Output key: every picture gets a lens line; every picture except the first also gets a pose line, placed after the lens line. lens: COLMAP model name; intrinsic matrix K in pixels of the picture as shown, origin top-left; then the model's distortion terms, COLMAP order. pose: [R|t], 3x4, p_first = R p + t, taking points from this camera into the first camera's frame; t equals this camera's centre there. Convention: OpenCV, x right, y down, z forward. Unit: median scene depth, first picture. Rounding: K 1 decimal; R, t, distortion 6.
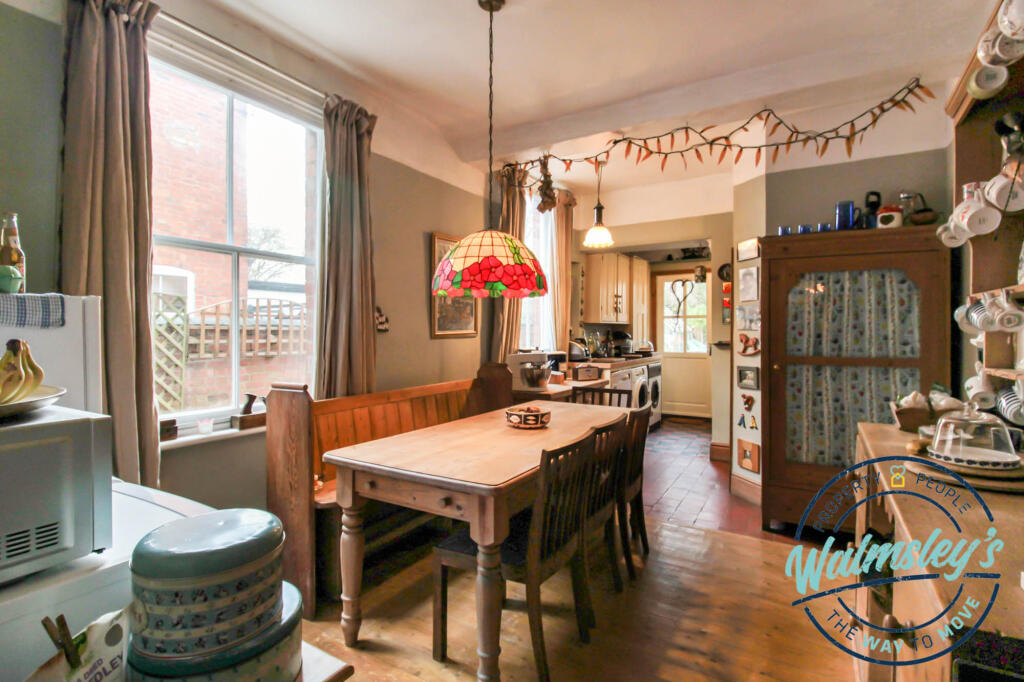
lens RADIAL K [[505.2, 0, 510.0], [0, 505.2, 332.3], [0, 0, 1]] dist [0.009192, -0.008785]
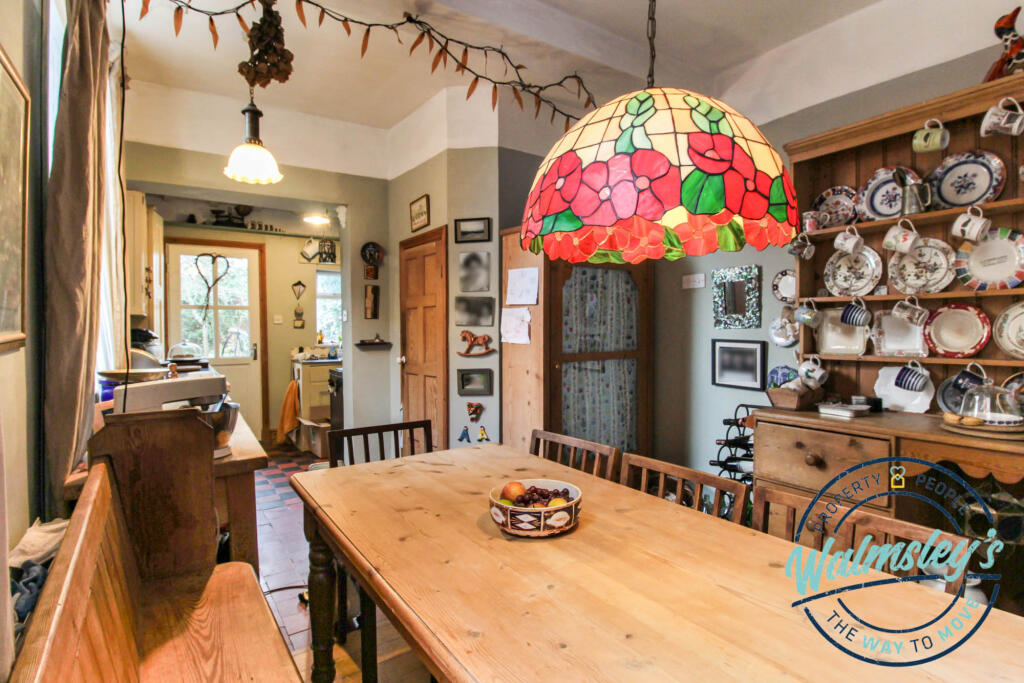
lens RADIAL K [[529.3, 0, 538.6], [0, 529.3, 331.6], [0, 0, 1]] dist [0.003427, -0.000293]
pose [[0.390568, -0.013428, 0.920476, -0.211341], [0.006829, 0.999908, 0.011690, -0.003132], [-0.920549, 0.001720, 0.390624, 0.393400]]
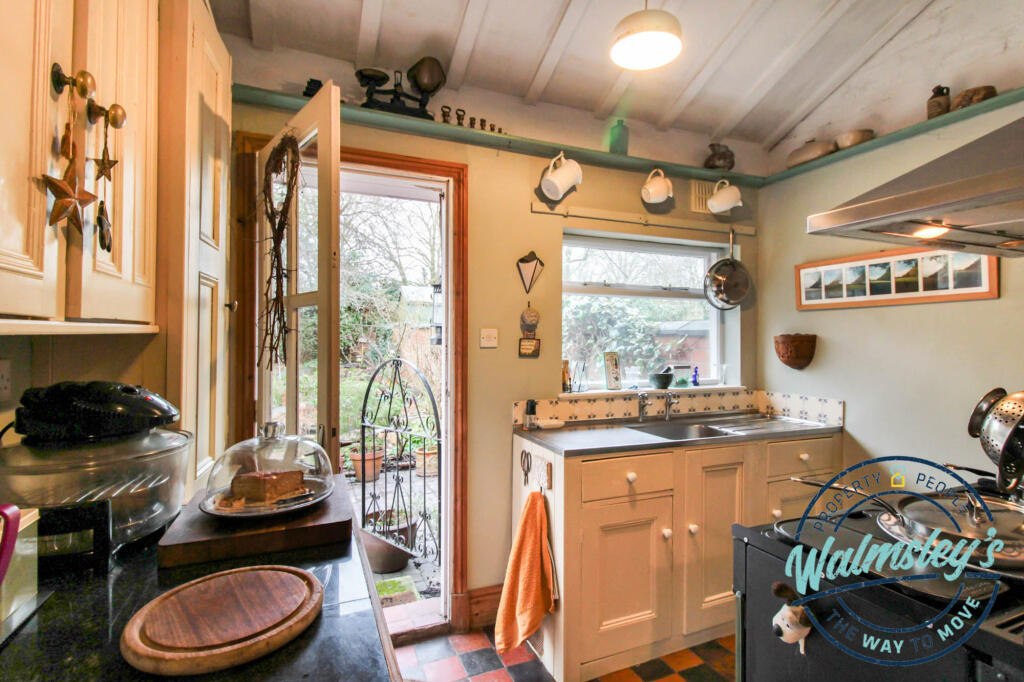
lens RADIAL K [[494.3, 0, 518.9], [0, 494.3, 336.0], [0, 0, 1]] dist [0.018739, -0.014392]
pose [[0.567465, 0.002714, 0.823393, 0.209560], [-0.005305, 0.999986, 0.000361, -0.020428], [-0.823380, -0.004573, 0.567471, 1.007437]]
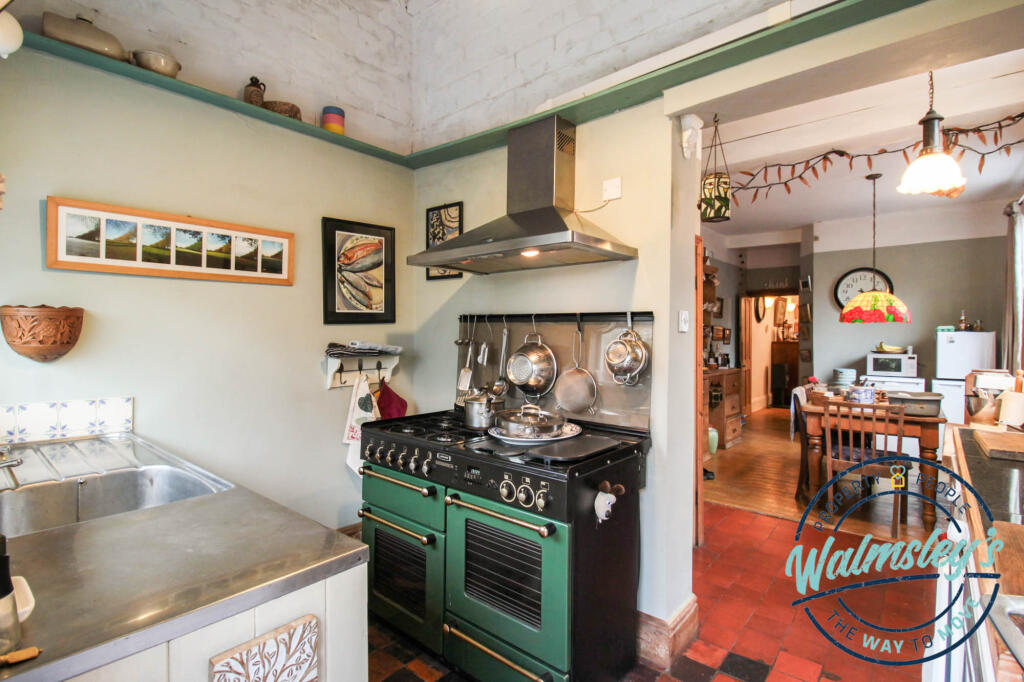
lens RADIAL K [[494.3, 0, 506.6], [0, 494.3, 335.4], [0, 0, 1]] dist [0.018739, -0.014392]
pose [[-0.988107, -0.009977, 0.153444, 0.463712], [-0.009457, 0.999947, 0.004122, -0.008053], [-0.153477, 0.002622, -0.988149, 1.354540]]
